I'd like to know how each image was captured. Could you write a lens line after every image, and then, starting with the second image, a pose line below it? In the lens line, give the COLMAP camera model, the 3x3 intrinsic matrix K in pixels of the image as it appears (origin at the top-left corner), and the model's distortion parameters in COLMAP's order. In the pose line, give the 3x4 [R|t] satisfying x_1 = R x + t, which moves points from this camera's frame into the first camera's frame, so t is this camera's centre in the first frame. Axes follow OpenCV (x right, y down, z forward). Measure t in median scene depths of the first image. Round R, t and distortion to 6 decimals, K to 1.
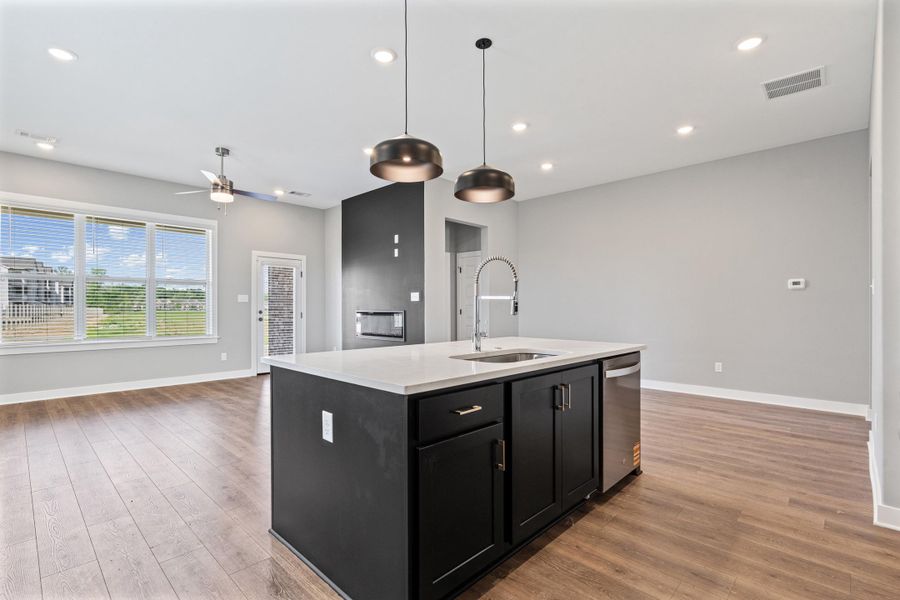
lens RADIAL K [[425.2, 0, 448.7], [0, 425.2, 307.5], [0, 0, 1]] dist [-0.001434, 0.000464]
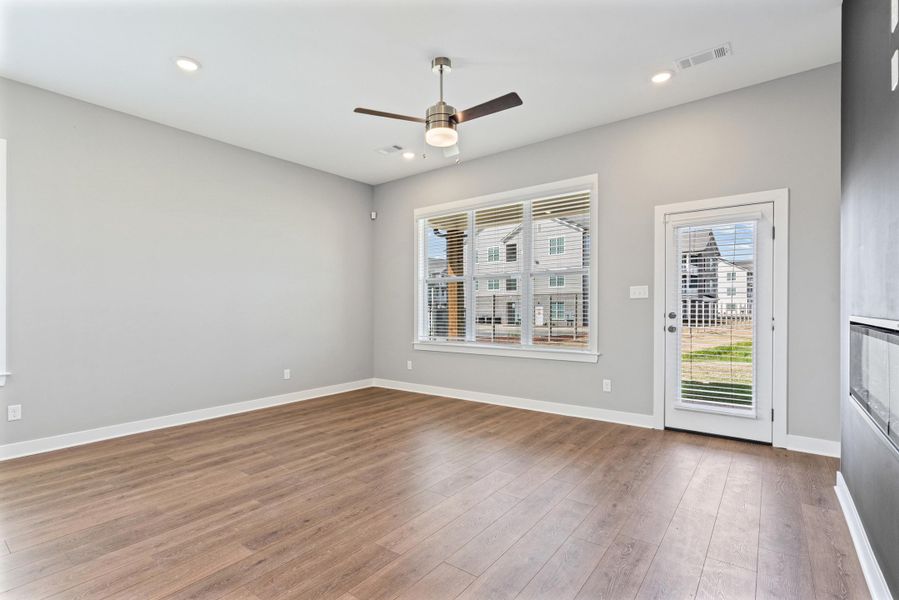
lens RADIAL K [[432.1, 0, 435.7], [0, 432.1, 310.1], [0, 0, 1]] dist [-0.005220, -0.000212]
pose [[0.099708, 0.005888, -0.994999, 0.081730], [0.006521, 0.999957, 0.006571, -0.002170], [0.994995, -0.007143, 0.099665, 0.692708]]
